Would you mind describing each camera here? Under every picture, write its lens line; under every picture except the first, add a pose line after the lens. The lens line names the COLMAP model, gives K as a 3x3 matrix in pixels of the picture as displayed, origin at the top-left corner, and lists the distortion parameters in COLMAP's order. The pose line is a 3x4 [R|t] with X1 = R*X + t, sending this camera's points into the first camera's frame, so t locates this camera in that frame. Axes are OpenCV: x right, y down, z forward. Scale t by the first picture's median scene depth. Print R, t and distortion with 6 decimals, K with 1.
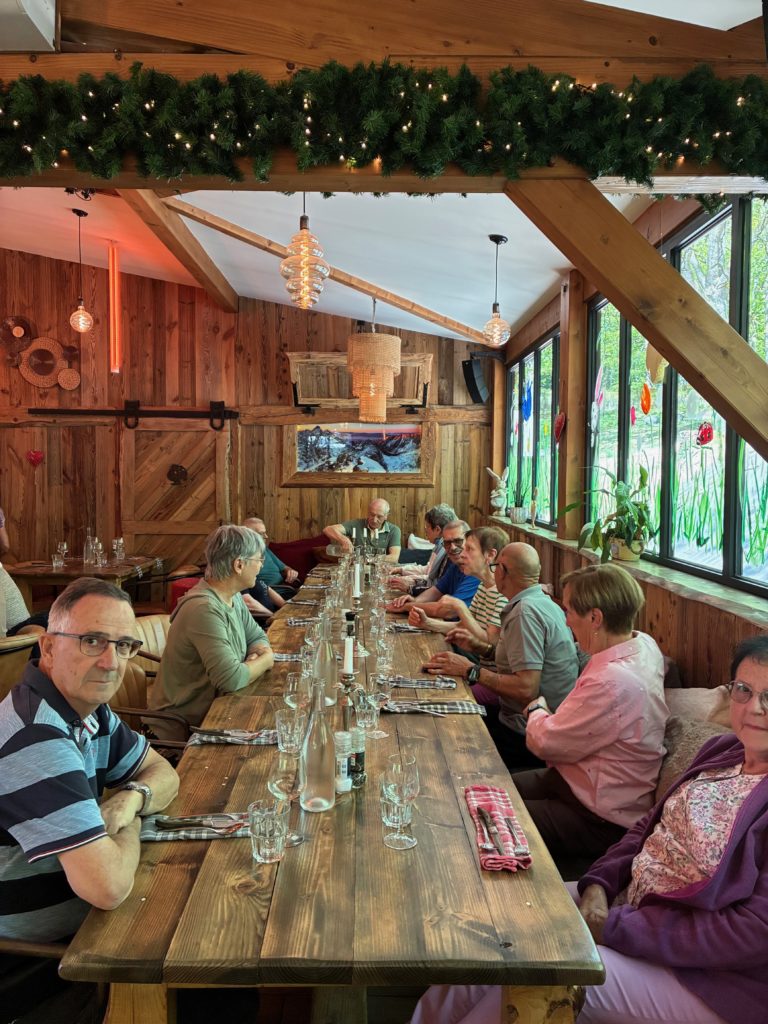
lens RADIAL K [[777.3, 0, 385.0], [0, 777.3, 511.8], [0, 0, 1]] dist [0.050316, -0.063738]
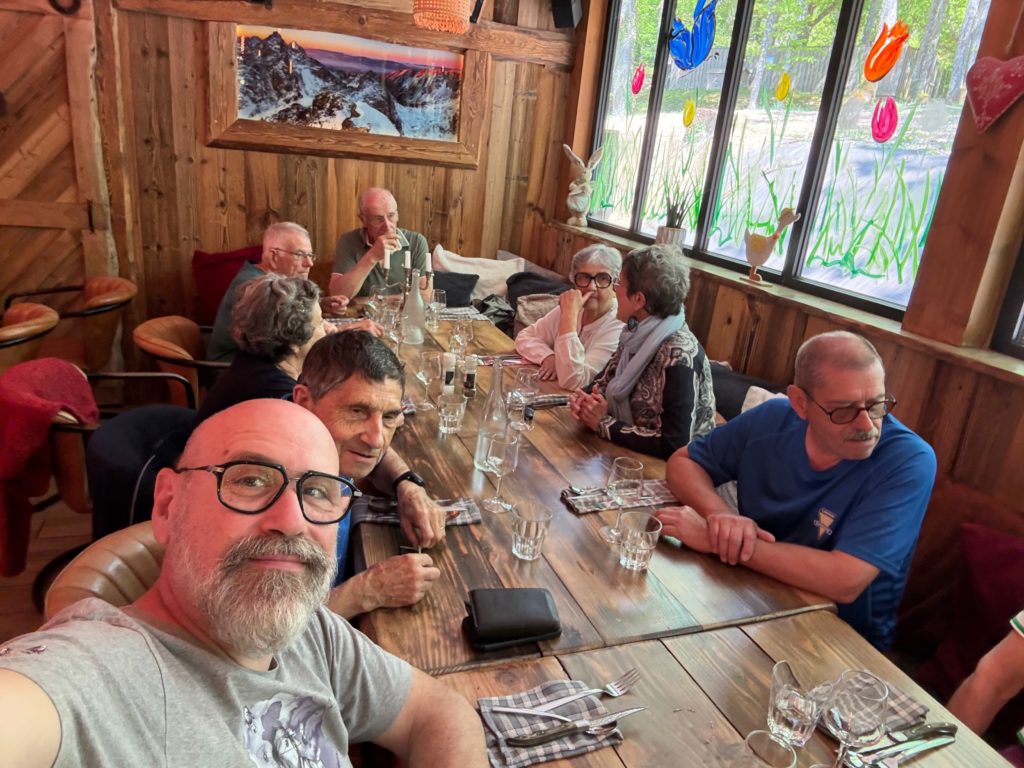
lens RADIAL K [[711.4, 0, 516.2], [0, 711.4, 401.4], [0, 0, 1]] dist [0.031117, -0.049294]
pose [[0.941118, -0.028769, 0.336852, -0.105139], [-0.077003, 0.951943, 0.296438, -0.026566], [-0.329192, -0.304922, 0.893675, 0.430965]]
